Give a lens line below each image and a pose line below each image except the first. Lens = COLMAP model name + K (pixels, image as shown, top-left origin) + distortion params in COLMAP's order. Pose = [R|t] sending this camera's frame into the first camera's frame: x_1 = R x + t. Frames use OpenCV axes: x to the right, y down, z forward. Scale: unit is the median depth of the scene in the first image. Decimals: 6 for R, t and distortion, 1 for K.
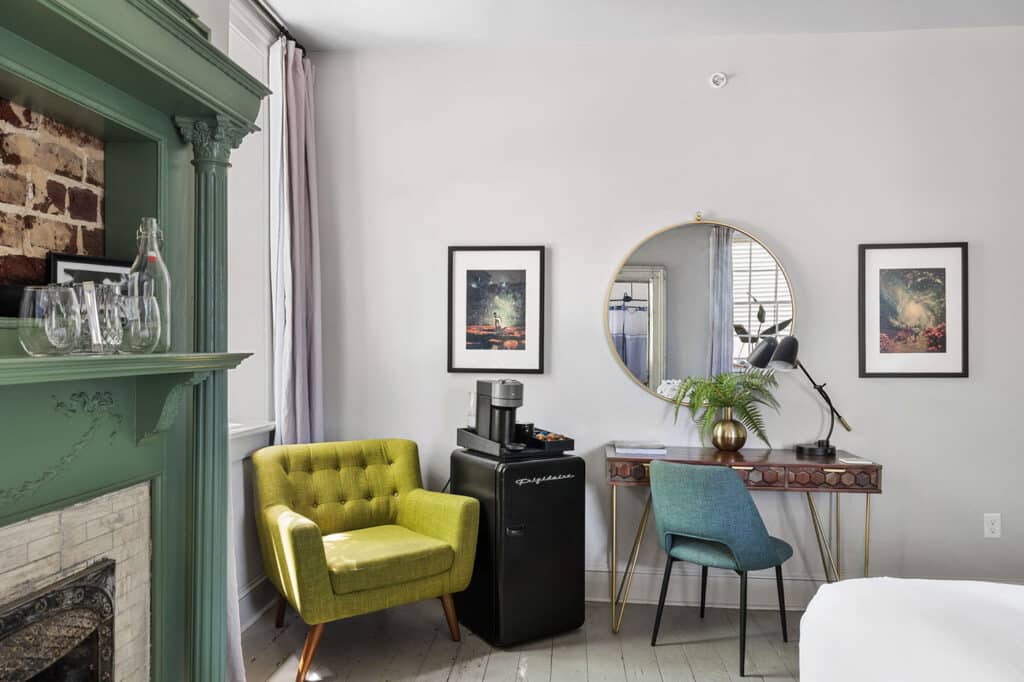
lens RADIAL K [[757.4, 0, 514.7], [0, 757.4, 337.0], [0, 0, 1]] dist [0.001812, 0.002752]
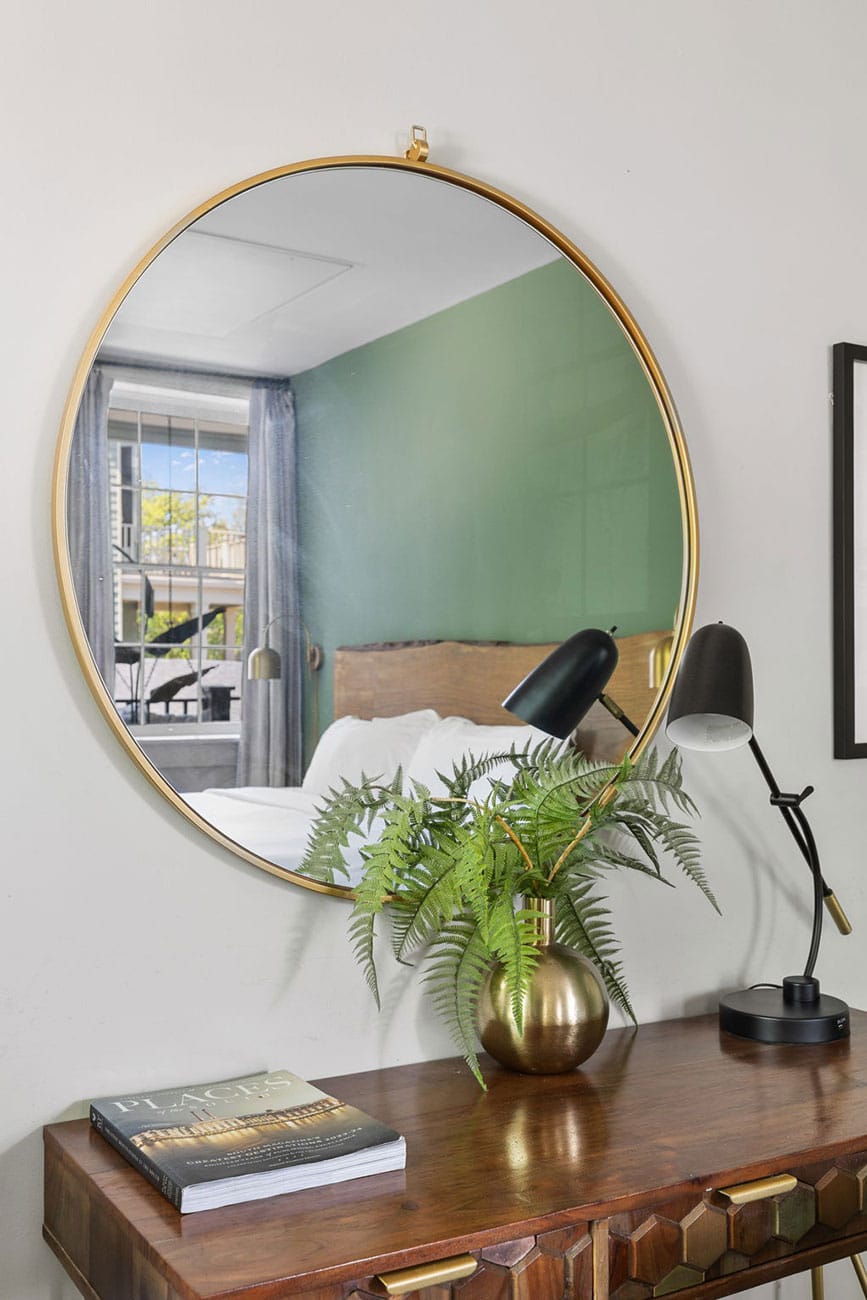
lens RADIAL K [[1265.6, 0, 433.5], [0, 1265.6, 650.0], [0, 0, 1]] dist [-0.008033, -0.004915]
pose [[0.830727, 0.006988, 0.556637, 0.014304], [-0.010241, 0.999944, 0.002730, 0.008291], [-0.556586, -0.007969, 0.830752, 0.666585]]
